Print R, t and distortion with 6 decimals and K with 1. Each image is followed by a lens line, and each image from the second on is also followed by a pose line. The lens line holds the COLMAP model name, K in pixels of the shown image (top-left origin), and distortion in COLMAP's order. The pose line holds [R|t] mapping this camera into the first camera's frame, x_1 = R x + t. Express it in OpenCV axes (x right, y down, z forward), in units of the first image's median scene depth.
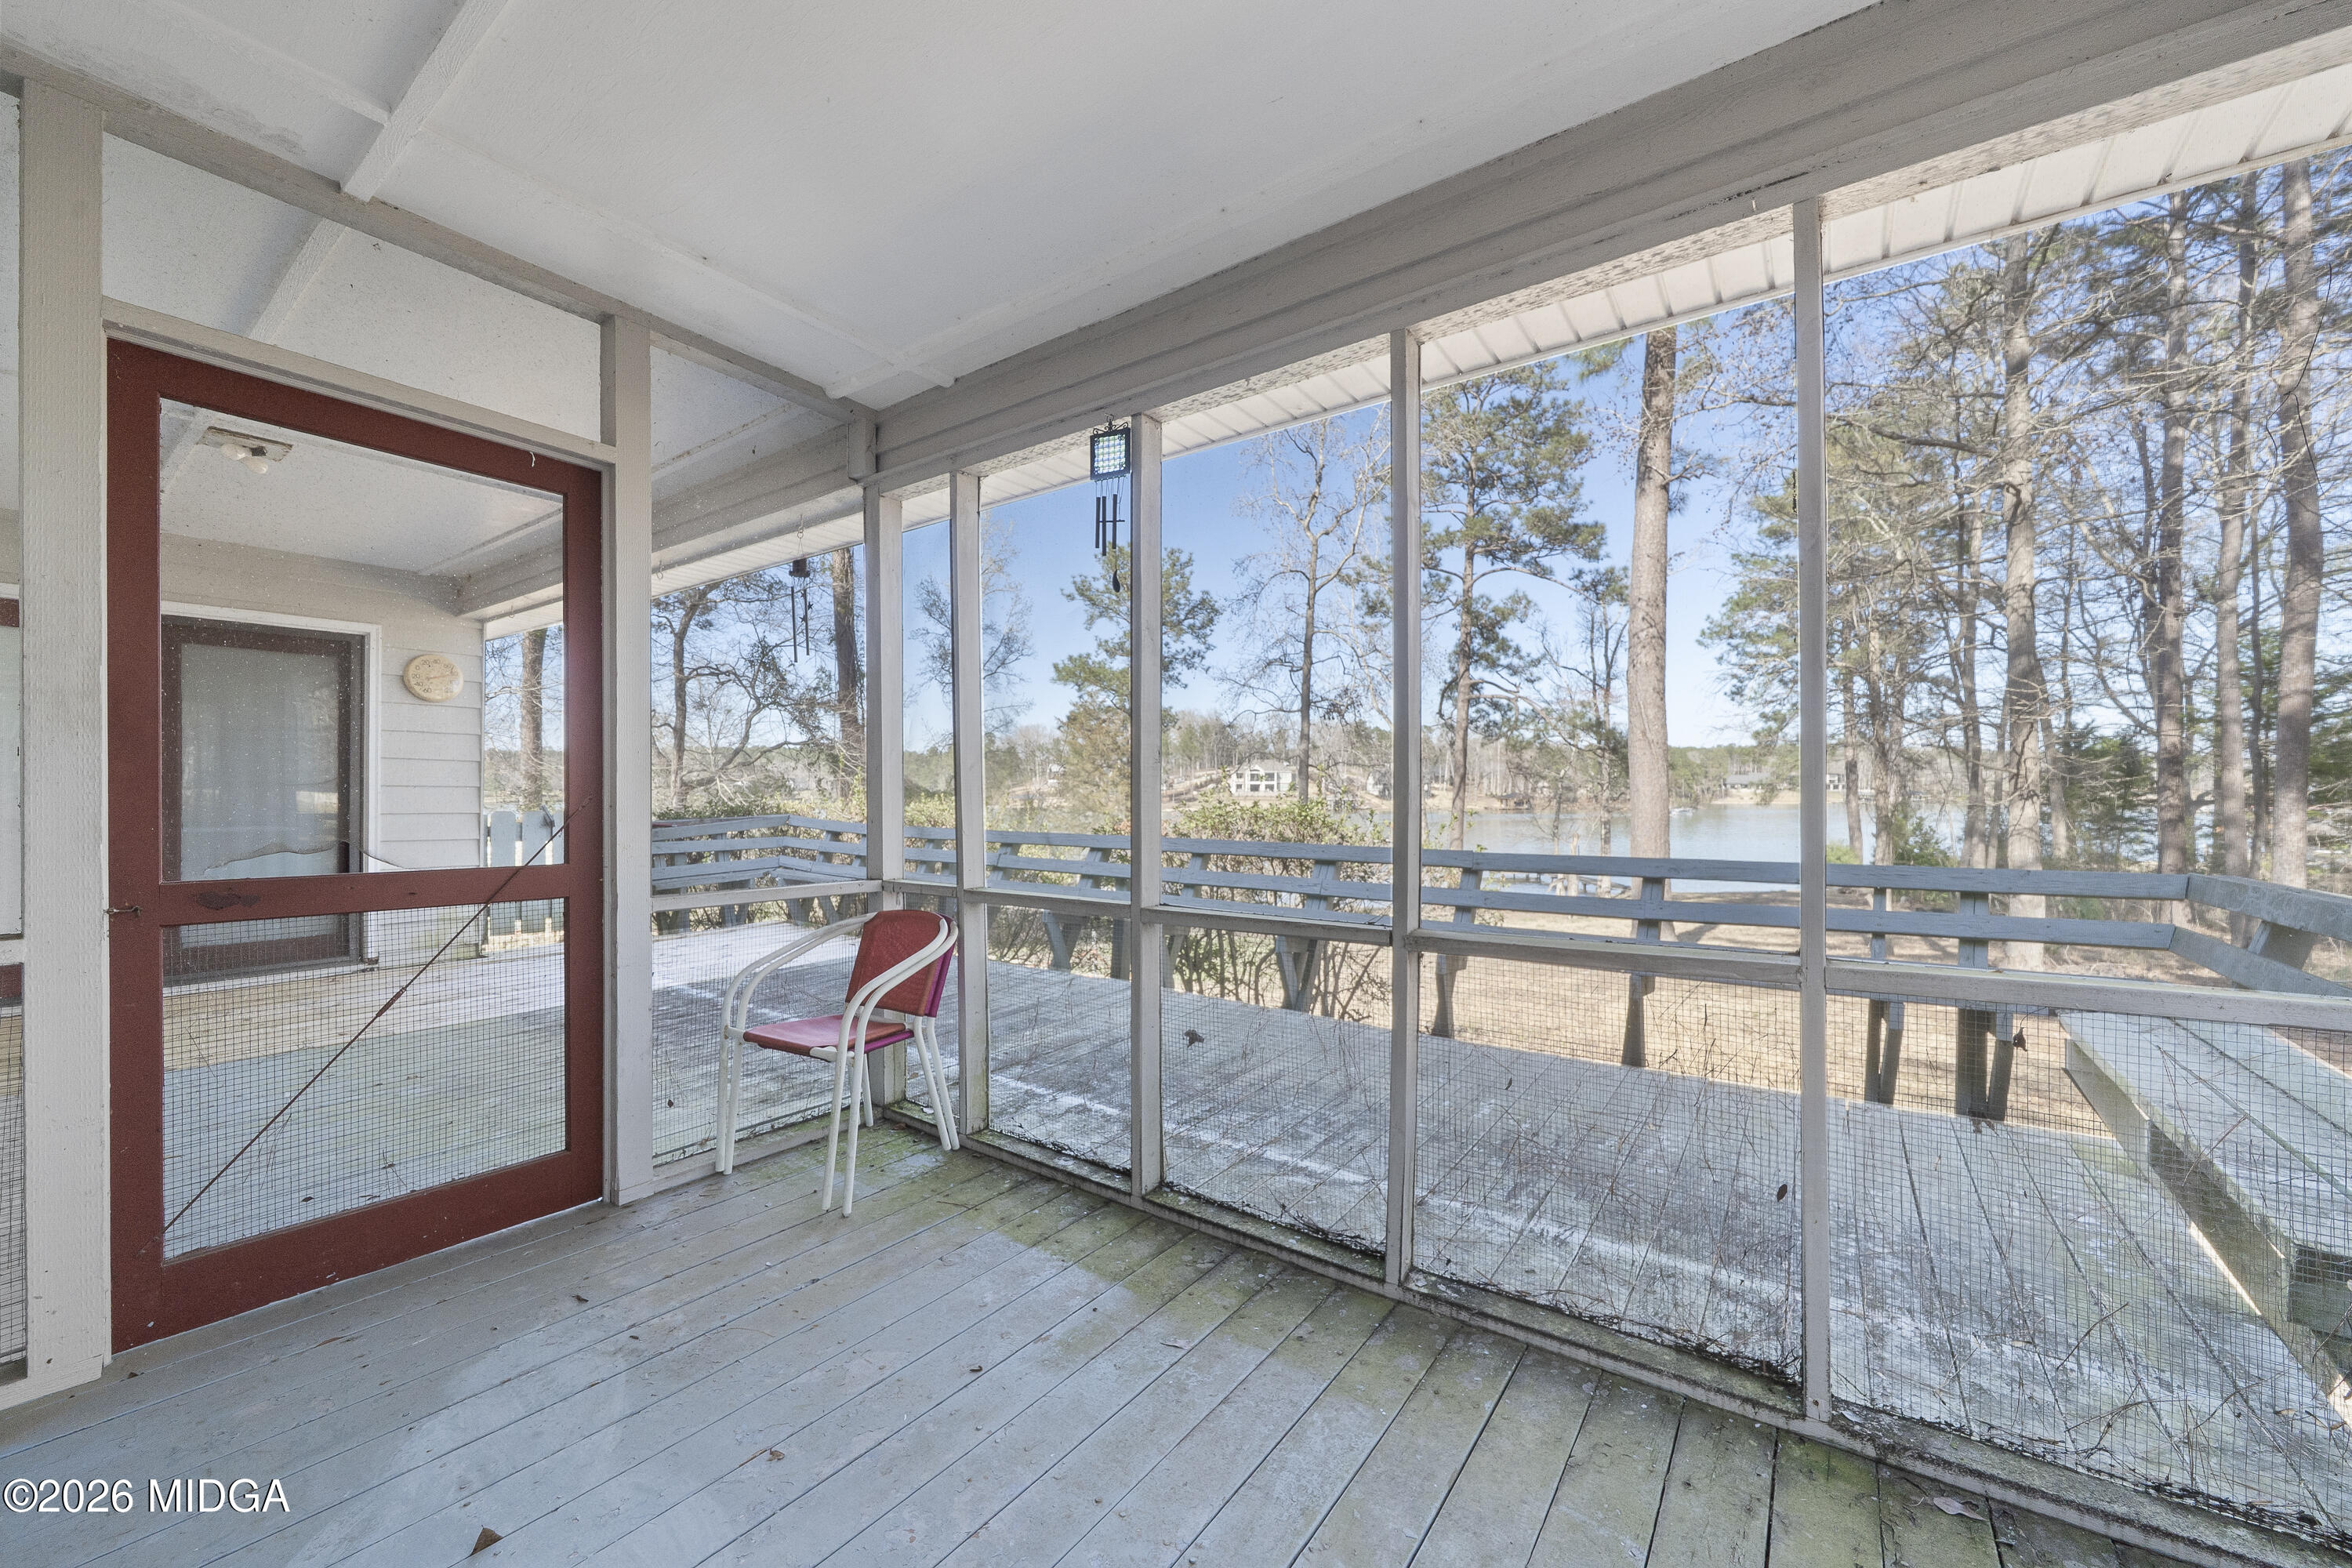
lens RADIAL K [[906.0, 0, 1182.4], [0, 906.0, 787.5], [0, 0, 1]] dist [-0.005881, 0.000470]
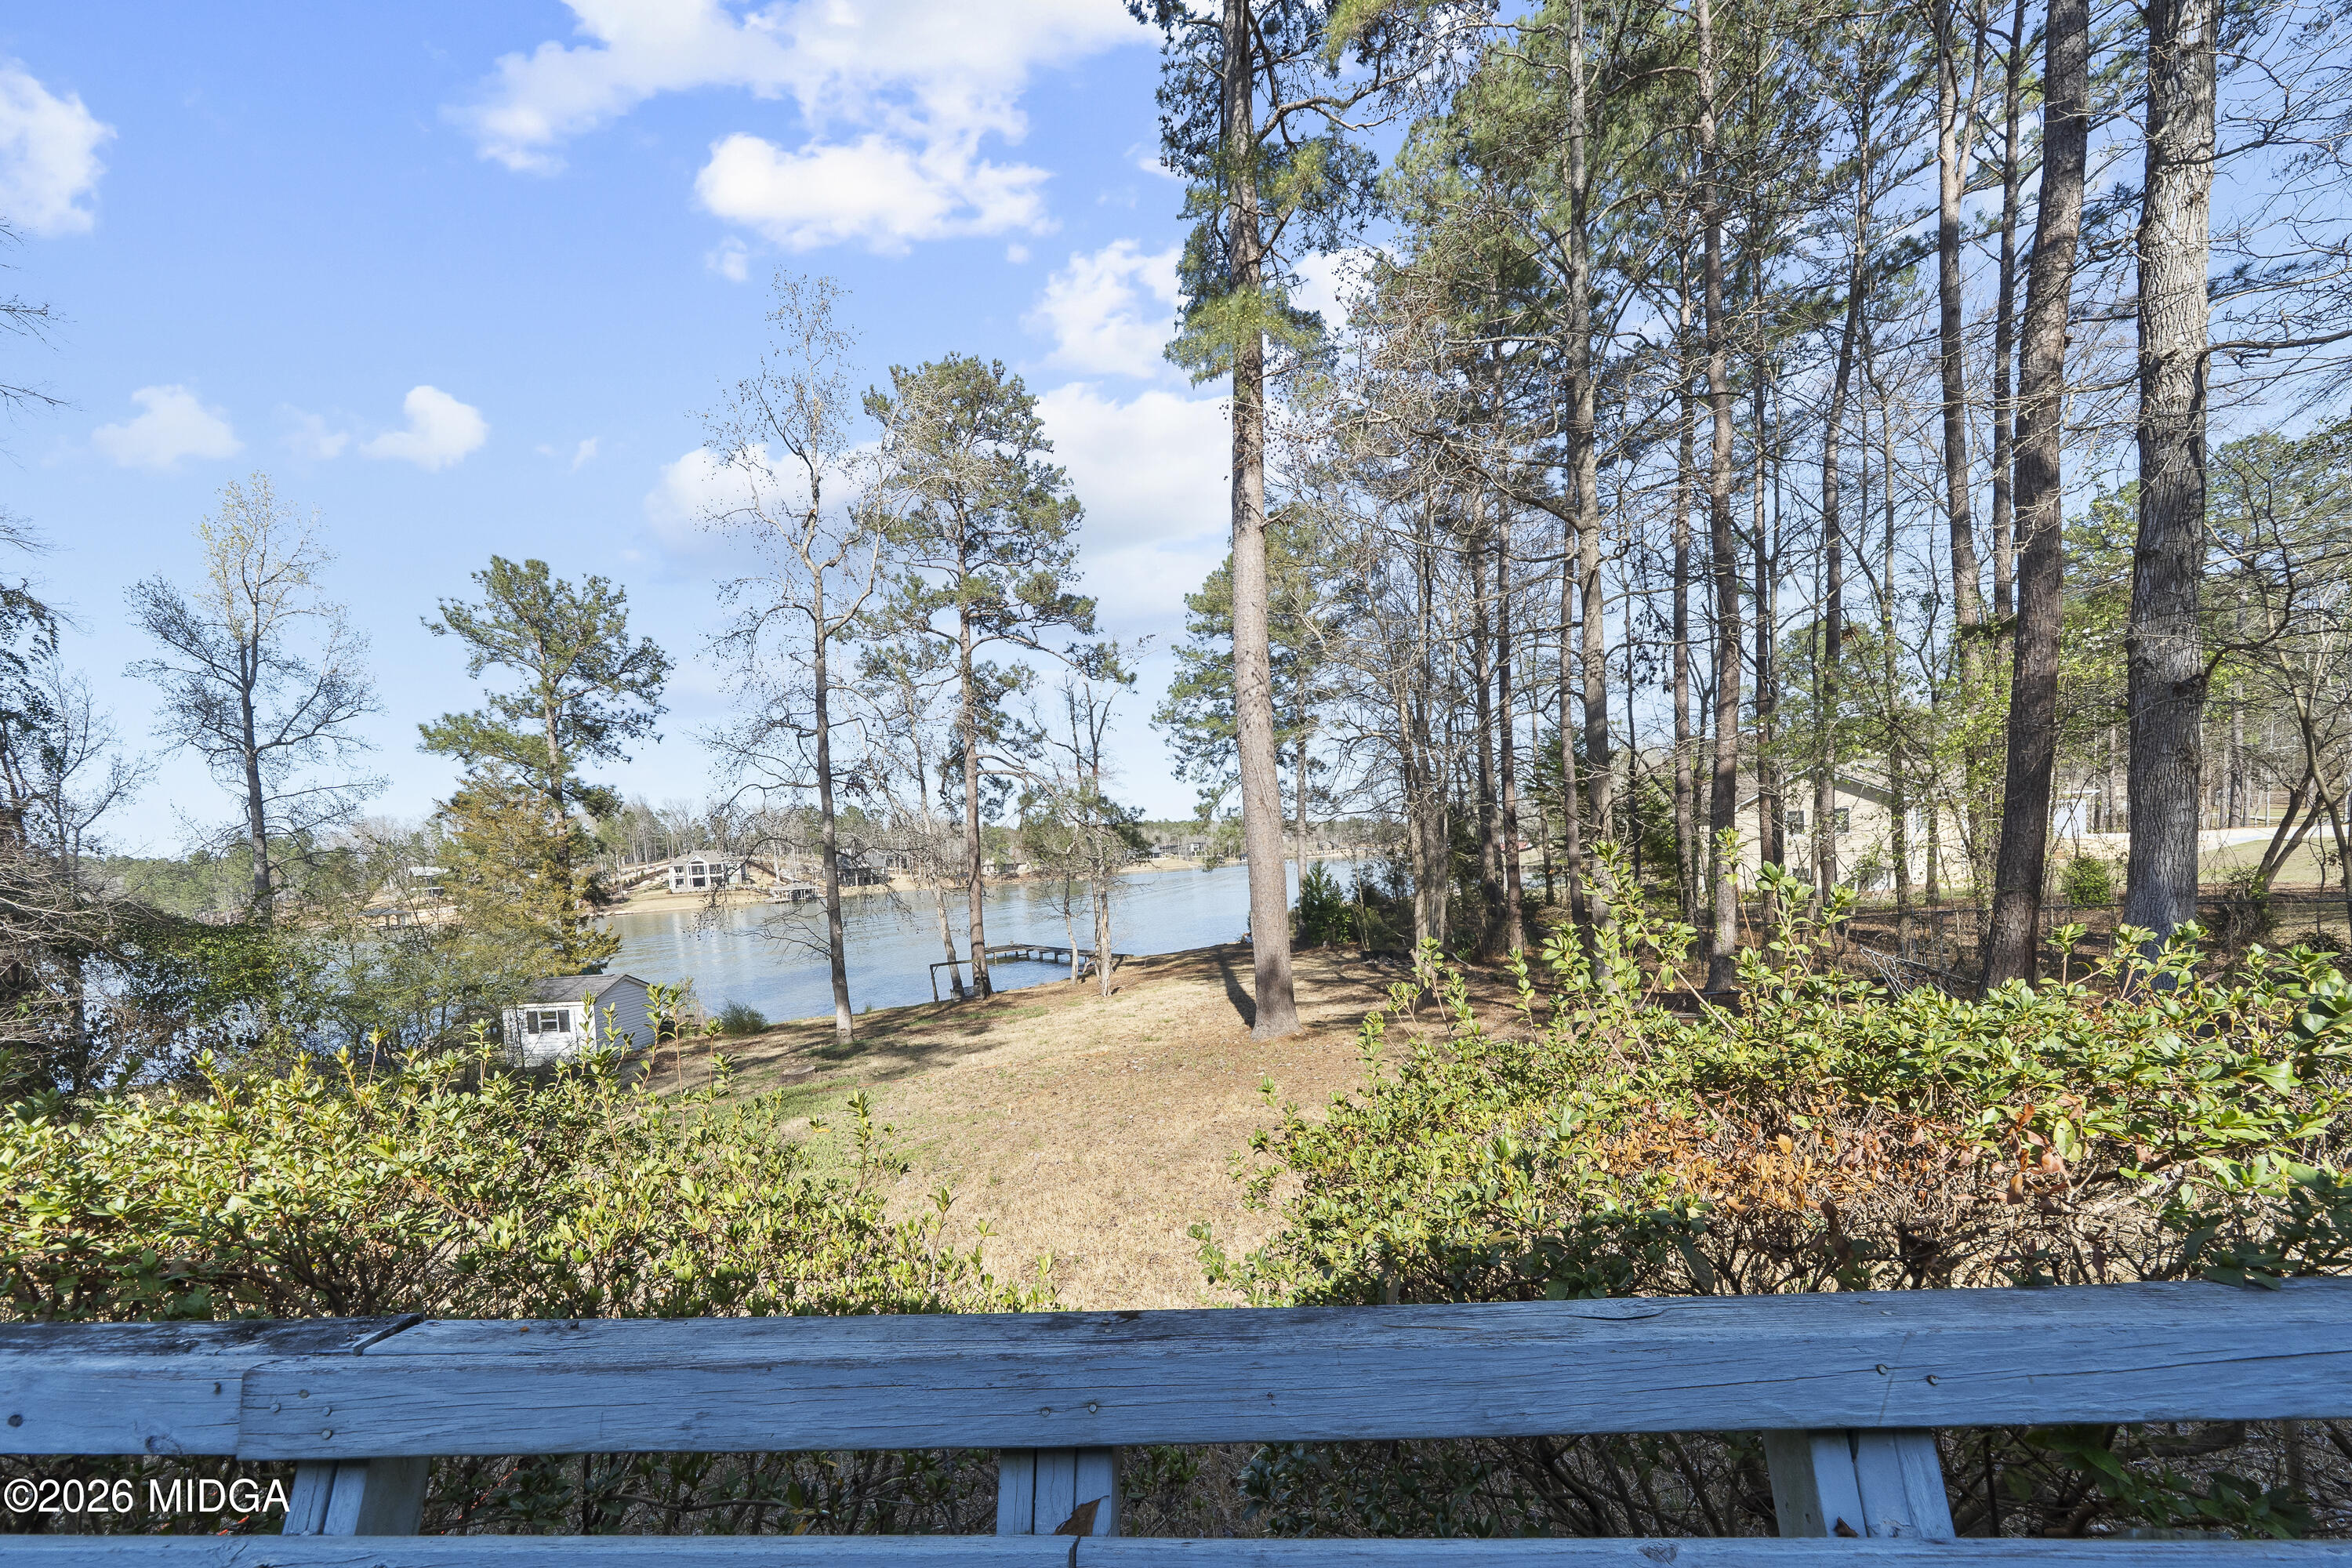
lens RADIAL K [[877.6, 0, 1109.1], [0, 877.6, 933.3], [0, 0, 1]] dist [-0.003527, -0.000099]
pose [[0.859959, -0.089088, 0.502528, -0.036696], [0.053456, 0.994954, 0.084906, -0.003777], [-0.507556, -0.046153, 0.860382, 0.131675]]
